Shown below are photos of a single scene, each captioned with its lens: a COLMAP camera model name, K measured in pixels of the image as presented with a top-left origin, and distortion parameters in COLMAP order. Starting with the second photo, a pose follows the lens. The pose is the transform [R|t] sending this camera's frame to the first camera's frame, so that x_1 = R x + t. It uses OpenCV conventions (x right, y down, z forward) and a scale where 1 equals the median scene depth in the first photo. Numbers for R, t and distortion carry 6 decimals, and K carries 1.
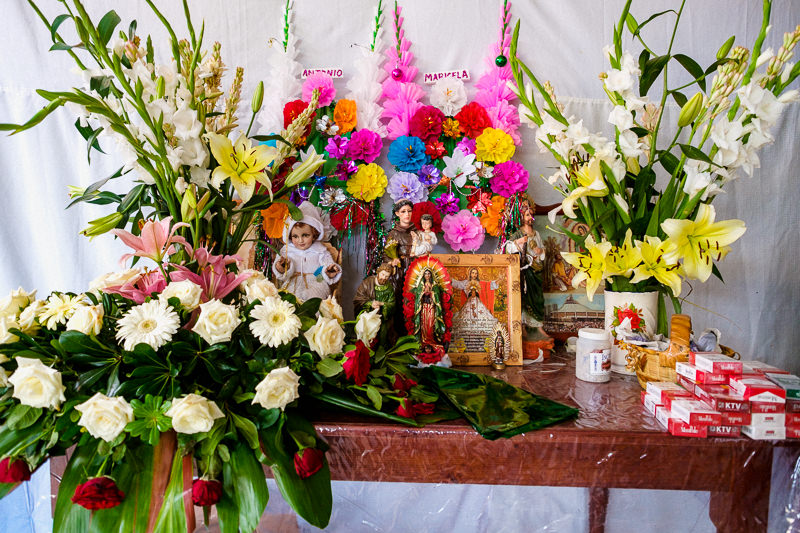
lens RADIAL K [[505.9, 0, 398.2], [0, 505.9, 248.9], [0, 0, 1]] dist [-0.005699, -0.001818]
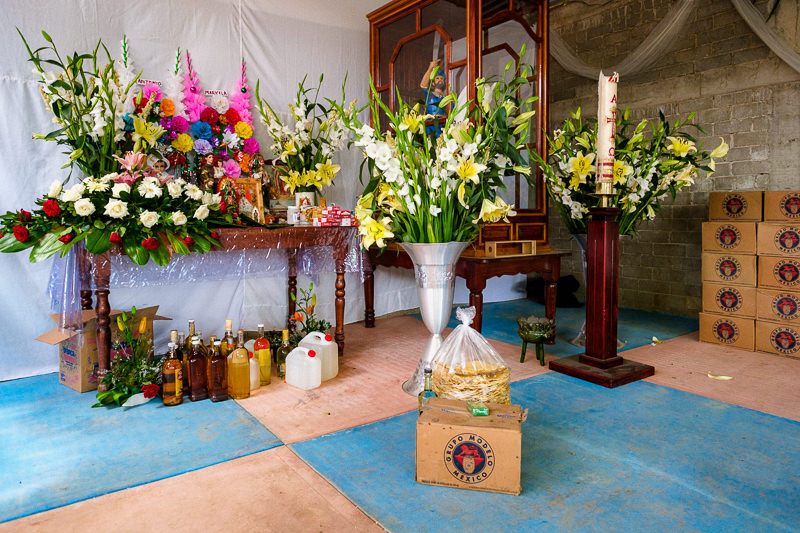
lens RADIAL K [[505.9, 0, 398.2], [0, 505.9, 248.9], [0, 0, 1]] dist [-0.005699, -0.001818]
pose [[0.781275, -0.054735, 0.621783, -0.804408], [0.027547, 0.998201, 0.053258, 0.249177], [-0.623579, -0.024481, 0.781377, -1.349045]]
